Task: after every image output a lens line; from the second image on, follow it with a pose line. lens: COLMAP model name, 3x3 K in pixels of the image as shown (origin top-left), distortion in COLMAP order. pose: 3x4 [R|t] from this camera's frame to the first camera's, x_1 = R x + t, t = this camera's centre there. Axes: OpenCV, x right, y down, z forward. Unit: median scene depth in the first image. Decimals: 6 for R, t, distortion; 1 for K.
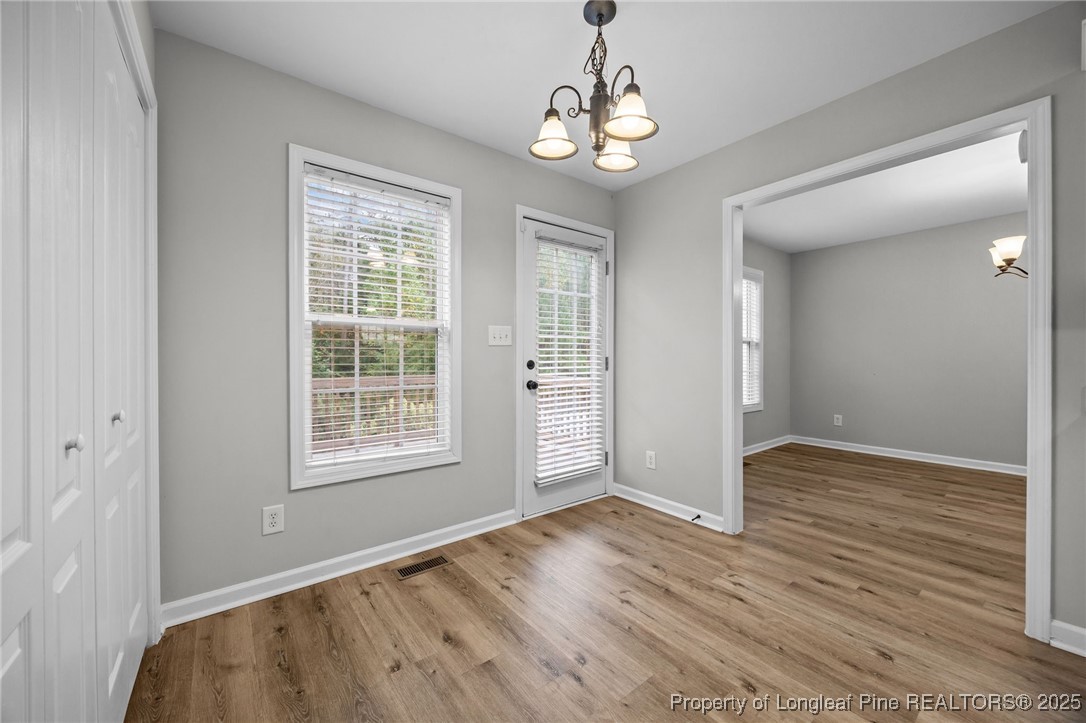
lens RADIAL K [[415.0, 0, 551.2], [0, 415.0, 358.7], [0, 0, 1]] dist [-0.001599, -0.000205]
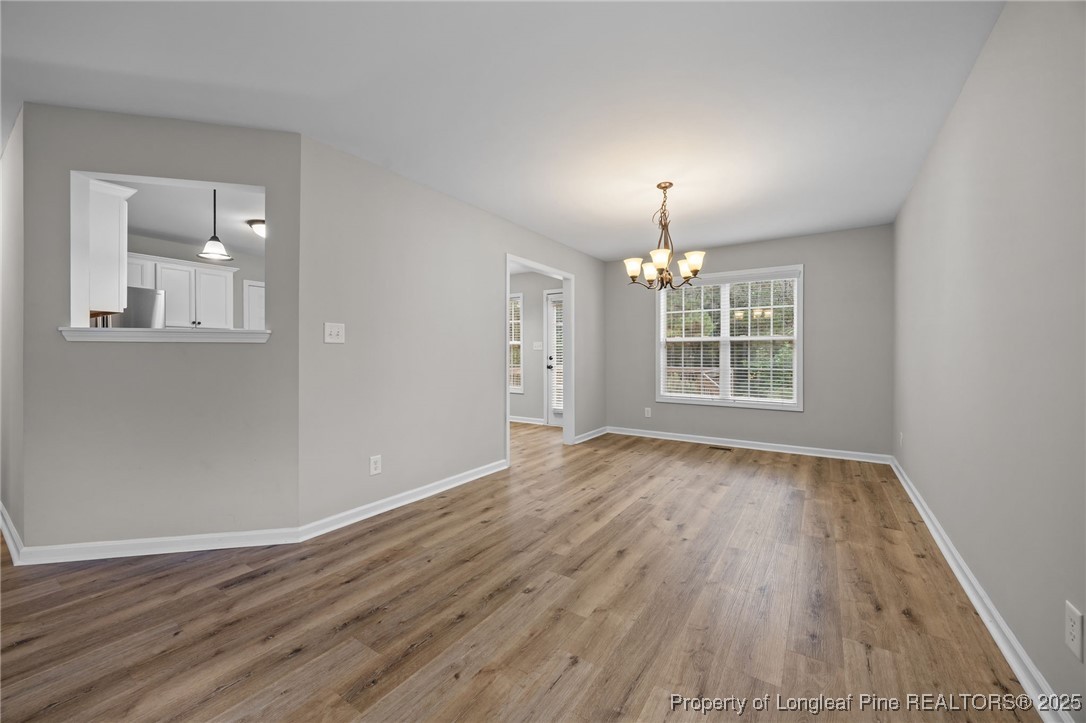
lens RADIAL K [[415.0, 0, 550.5], [0, 415.0, 358.4], [0, 0, 1]] dist [-0.001599, -0.000205]
pose [[0.316765, 0.012253, -0.948425, 2.431350], [-0.003743, 0.999925, 0.011668, -0.012284], [0.948497, -0.000146, 0.316787, 0.320413]]
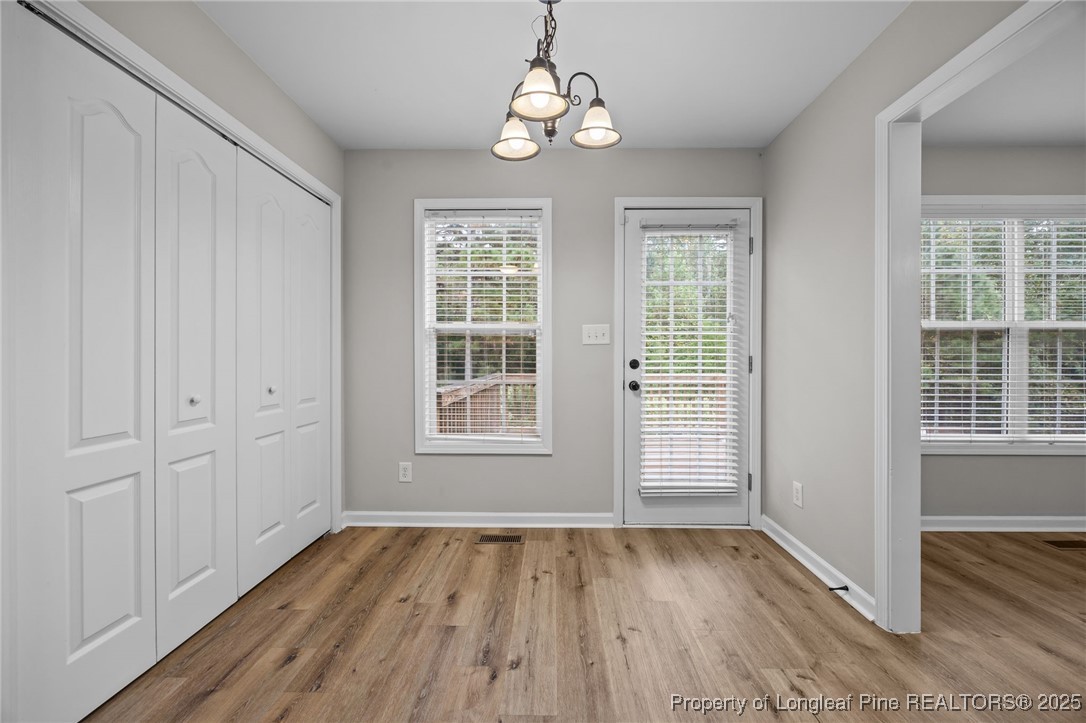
lens RADIAL K [[415.0, 0, 550.3], [0, 415.0, 357.4], [0, 0, 1]] dist [-0.001599, -0.000205]
pose [[0.774844, 0.003080, -0.632145, 0.457633], [-0.003949, 0.999992, 0.000032, 0.000021], [0.632140, 0.002472, 0.774850, 0.176512]]
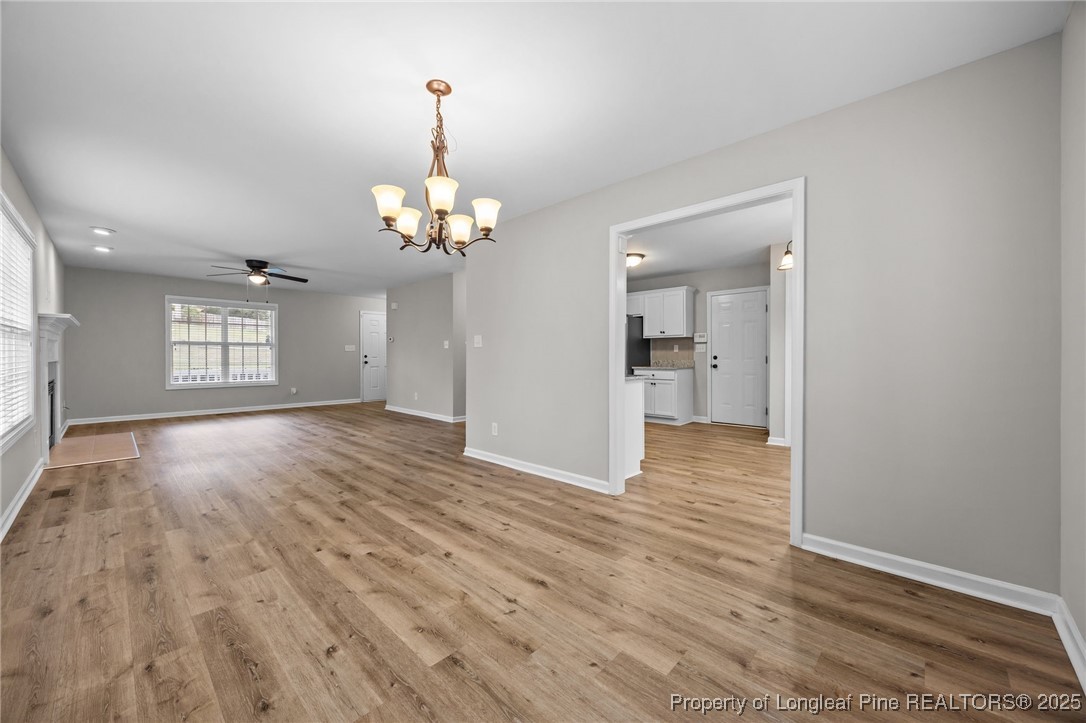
lens RADIAL K [[415.0, 0, 548.6], [0, 415.0, 347.0], [0, 0, 1]] dist [-0.001599, -0.000205]
pose [[-0.989163, 0.002329, -0.146802, 1.204359], [0.005132, 0.999812, -0.018717, -0.004079], [0.146731, -0.019268, -0.988989, 1.969092]]
